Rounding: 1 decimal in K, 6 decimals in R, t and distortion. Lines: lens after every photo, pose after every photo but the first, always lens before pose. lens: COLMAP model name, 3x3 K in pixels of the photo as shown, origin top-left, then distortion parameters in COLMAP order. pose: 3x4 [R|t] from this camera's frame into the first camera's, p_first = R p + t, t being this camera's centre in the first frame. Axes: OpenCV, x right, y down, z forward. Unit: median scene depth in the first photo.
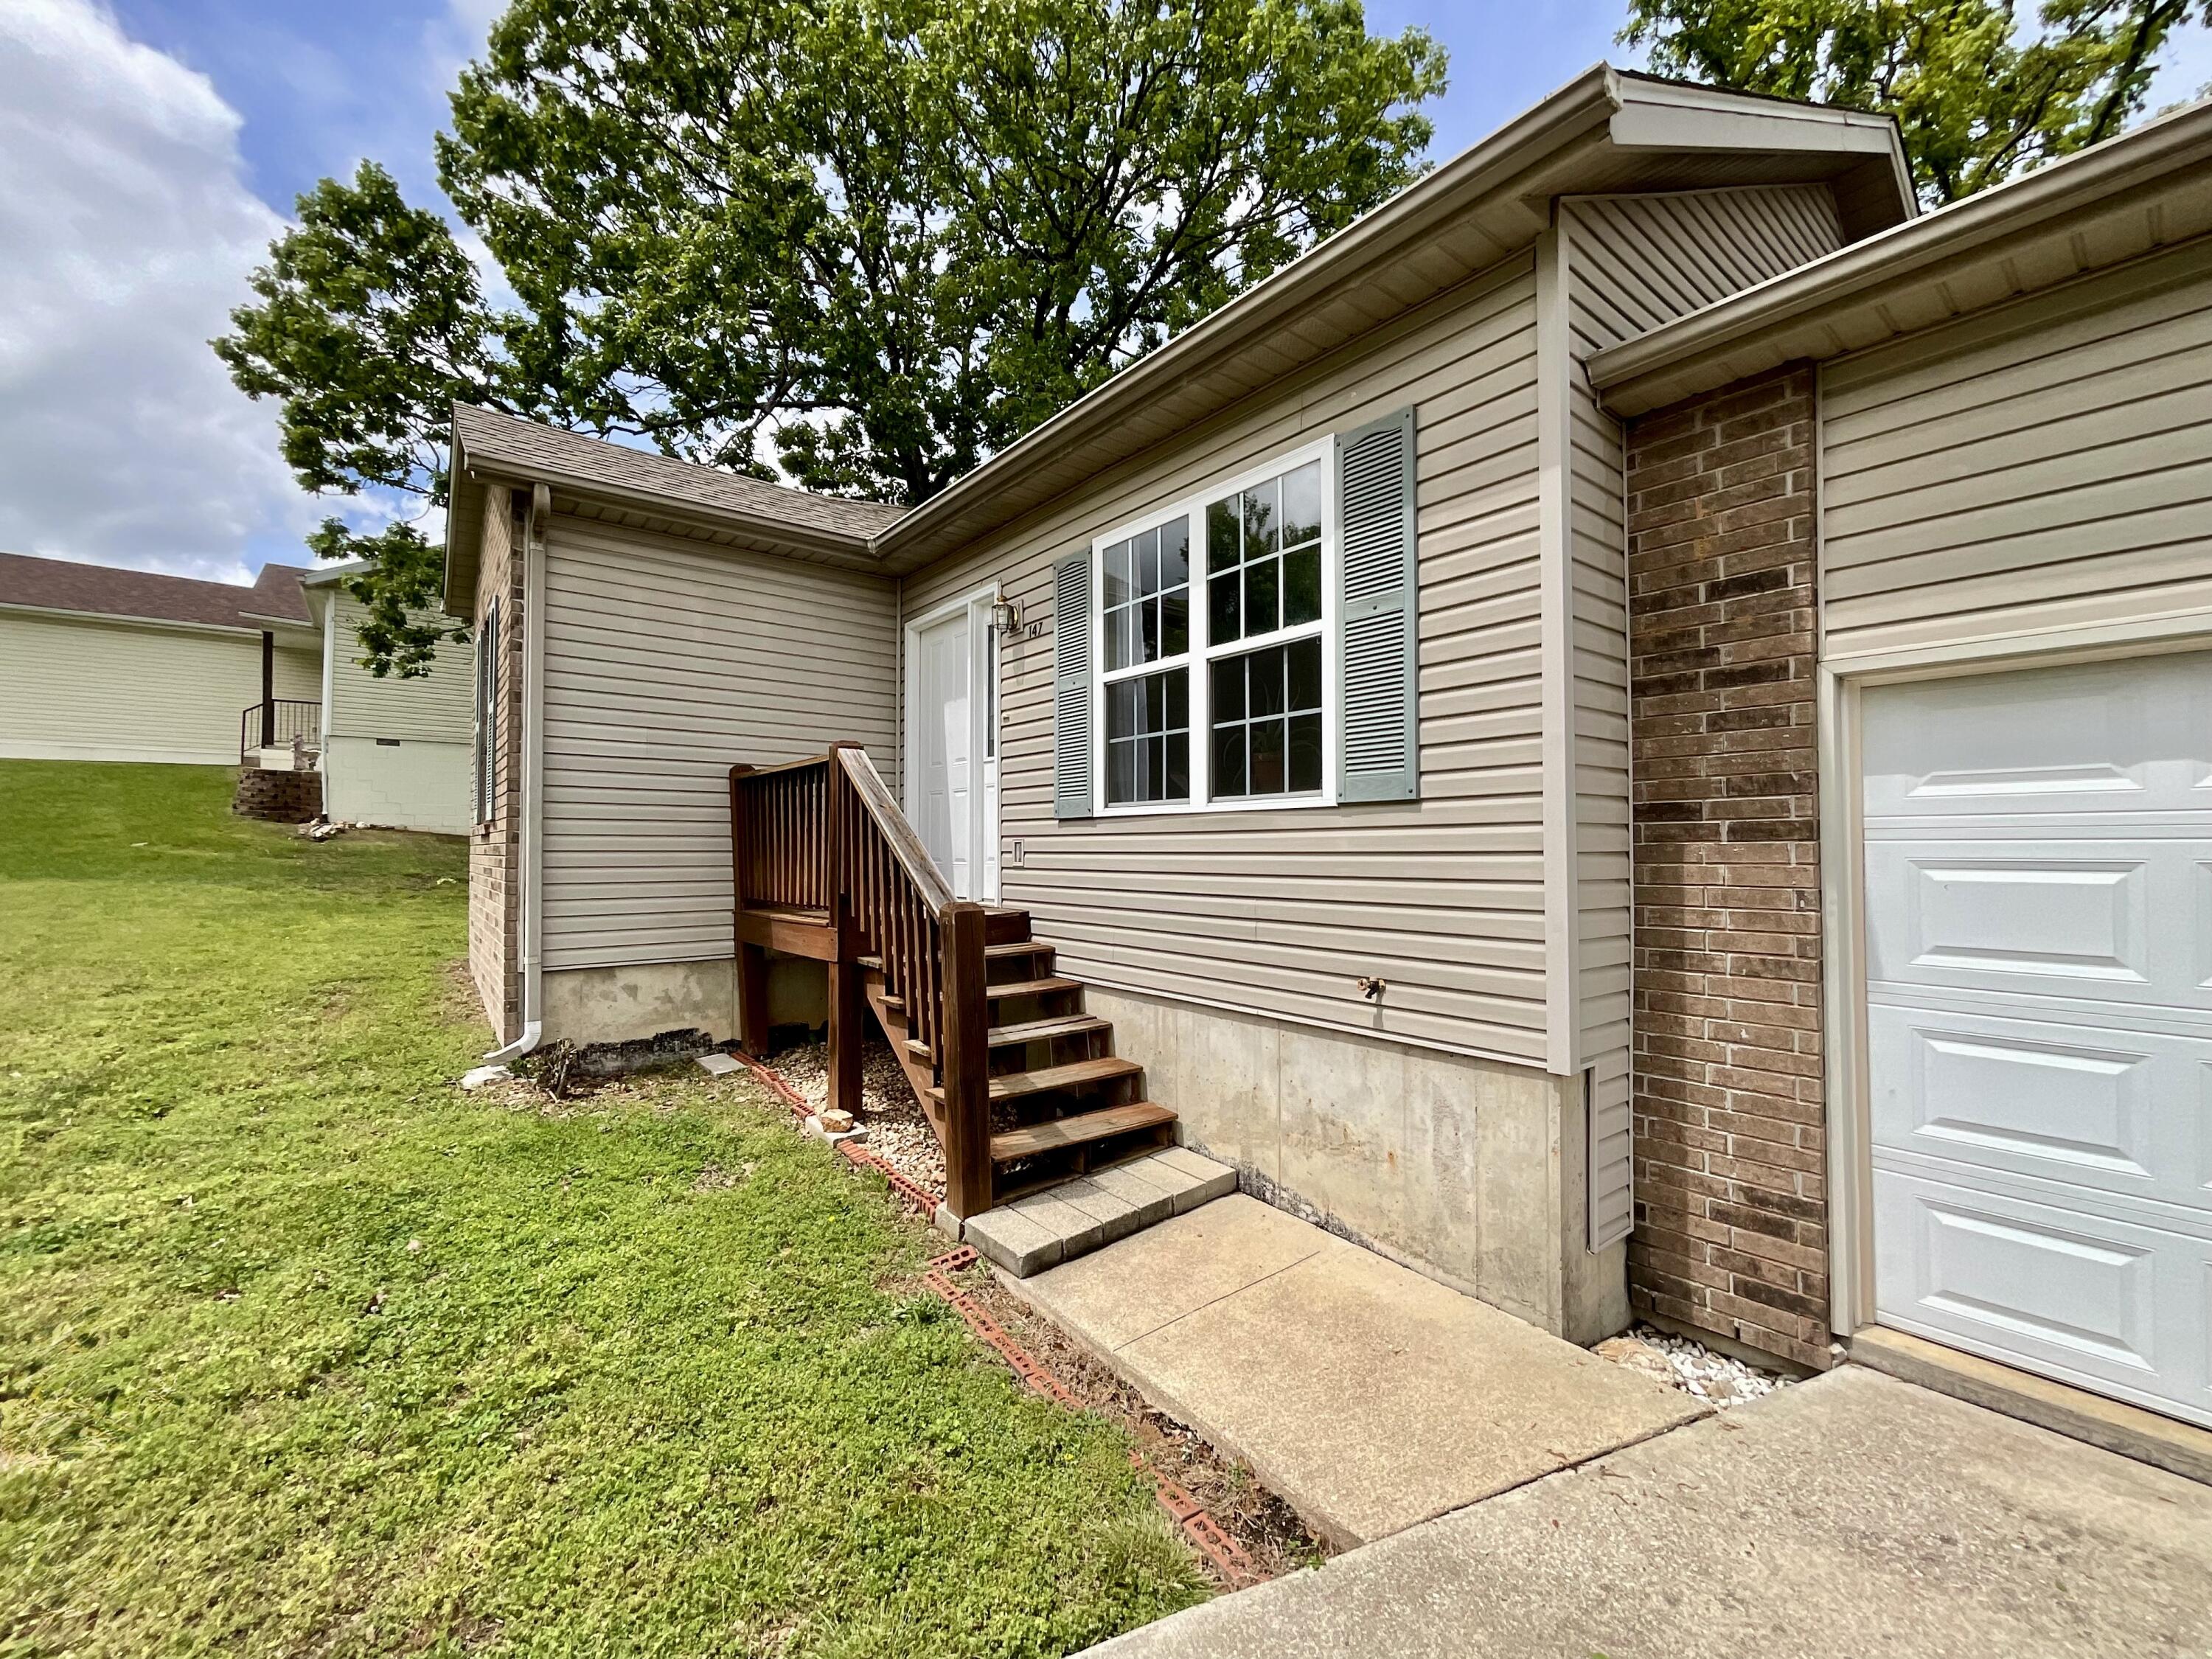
lens RADIAL K [[877.8, 0, 1106.0], [0, 877.8, 829.5], [0, 0, 1]] dist [-0.015508, 0.000162]
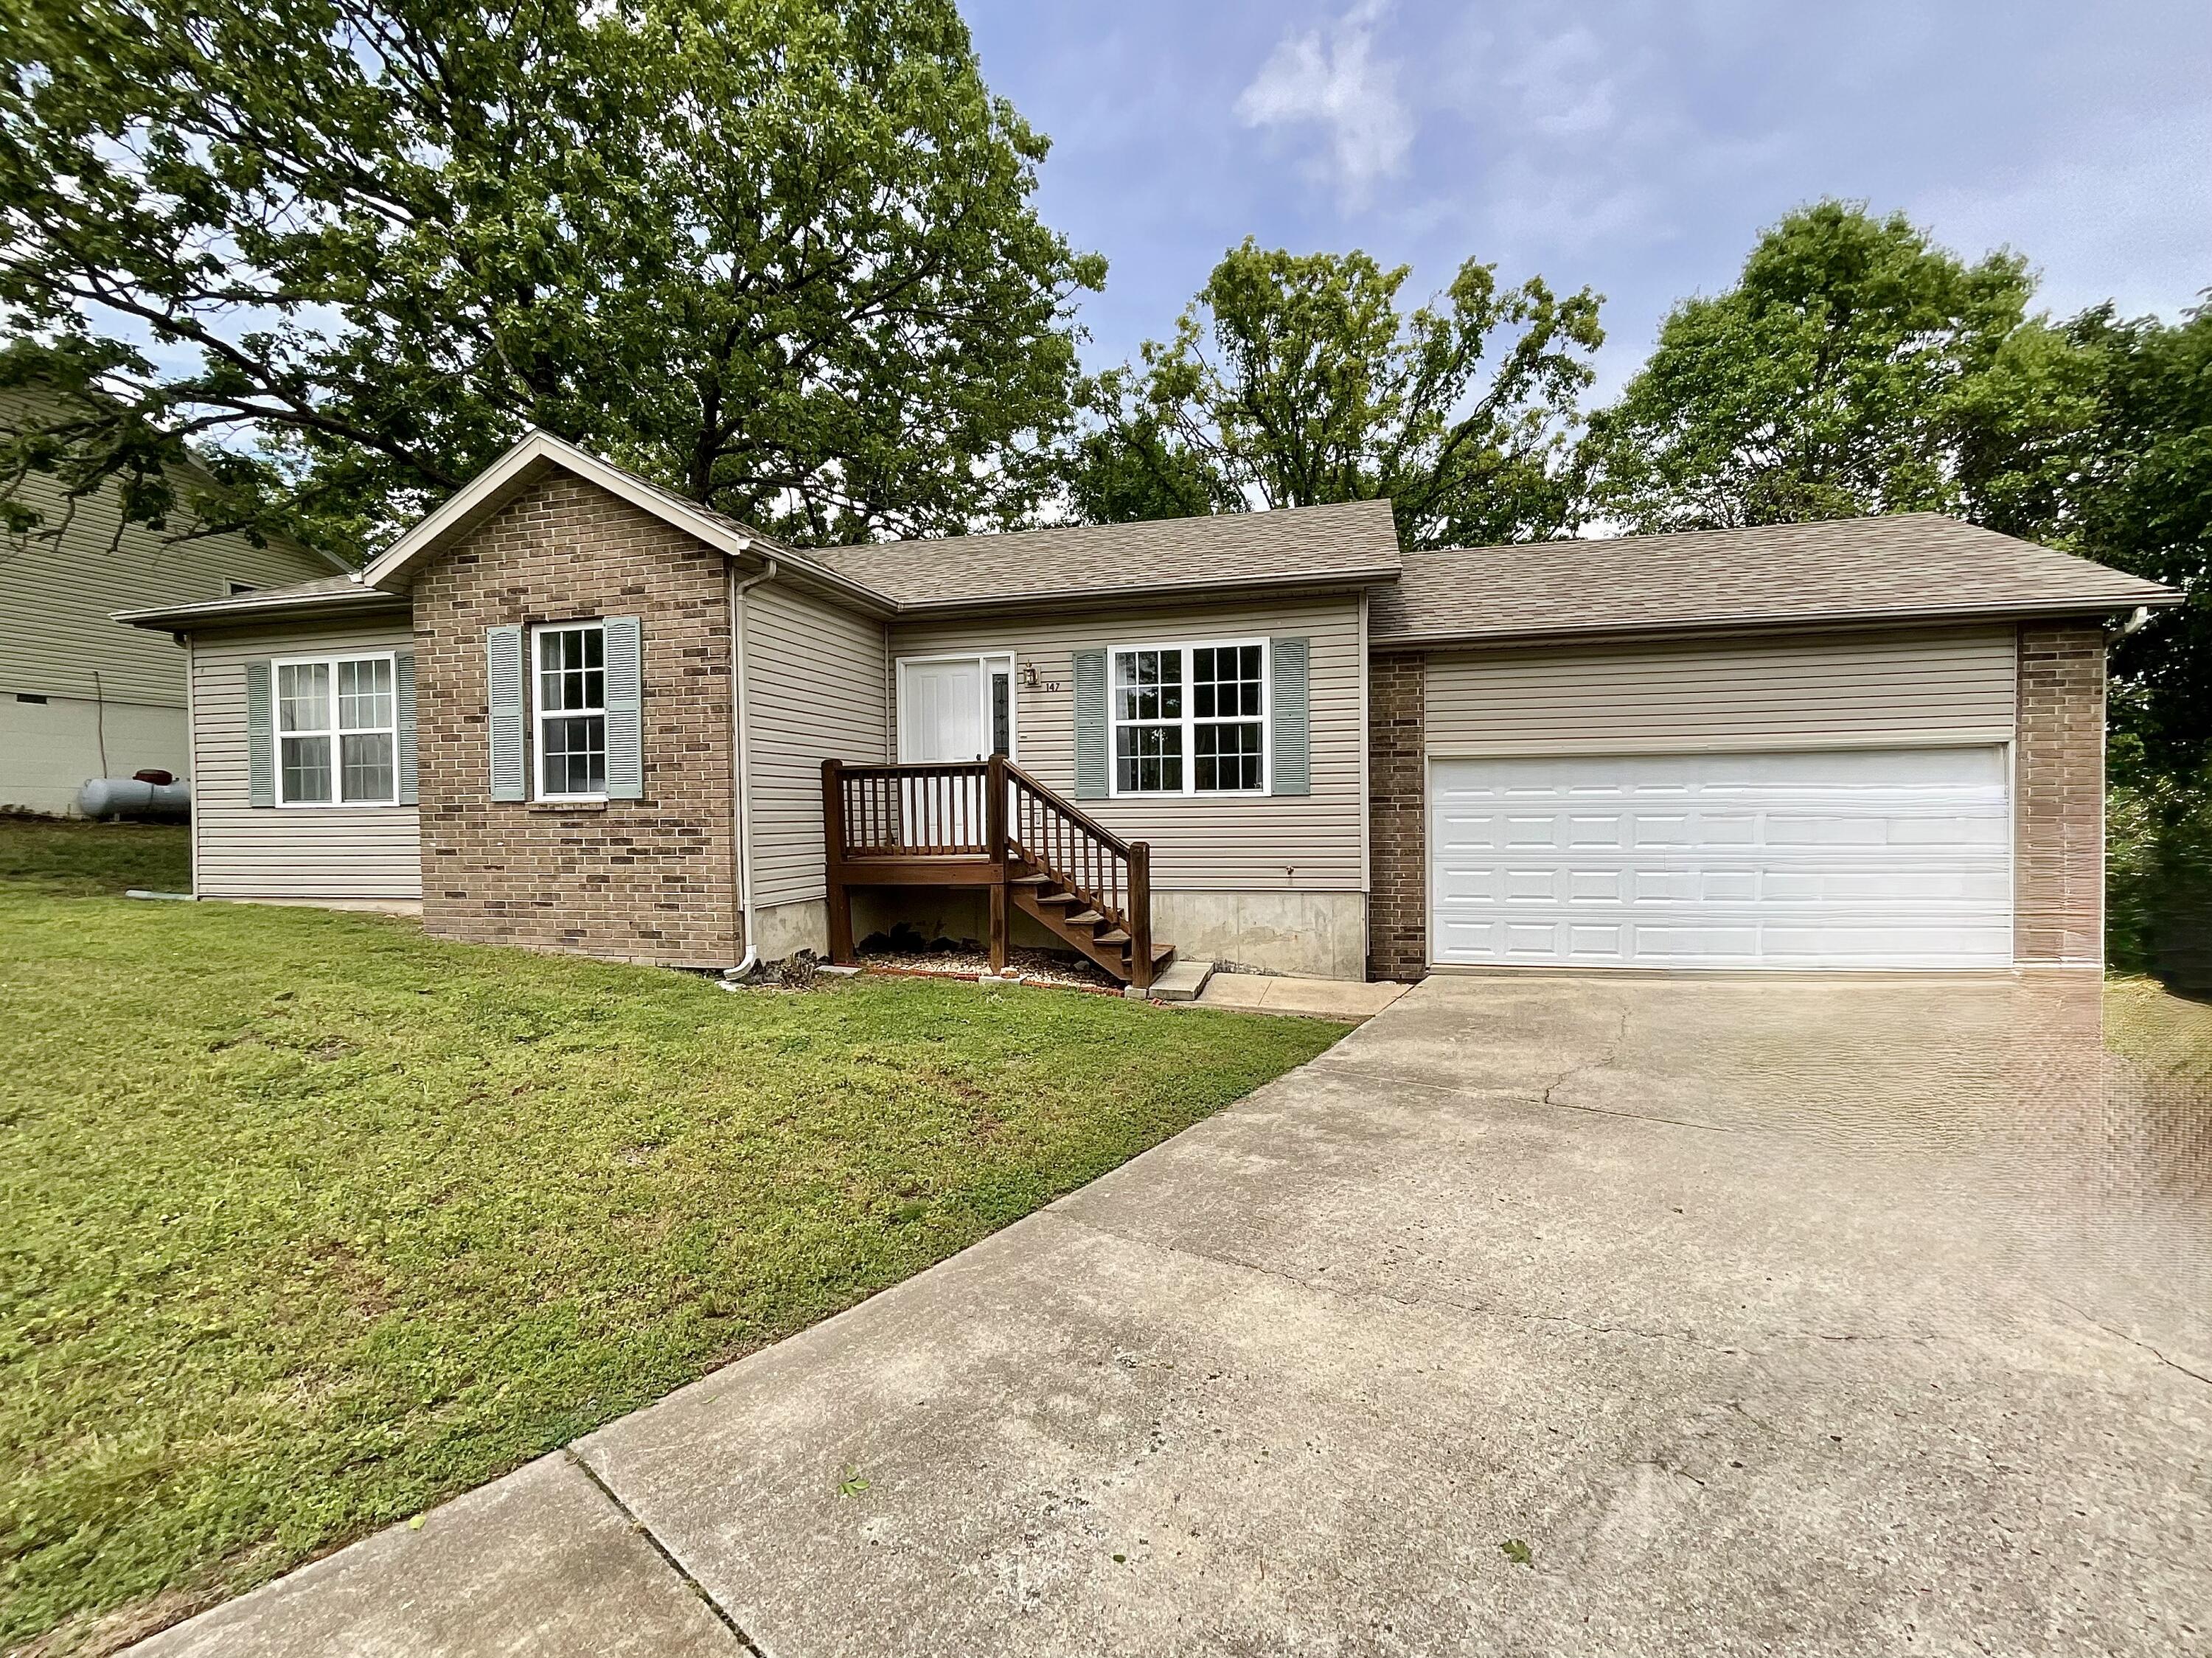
lens RADIAL K [[895.8, 0, 1112.2], [0, 895.8, 825.3], [0, 0, 1]] dist [-0.001618, 0.000377]
pose [[0.806617, -0.019741, 0.590744, -1.387279], [-0.001808, 0.999355, 0.035864, -0.030952], [-0.591071, -0.029997, 0.806061, -0.645947]]
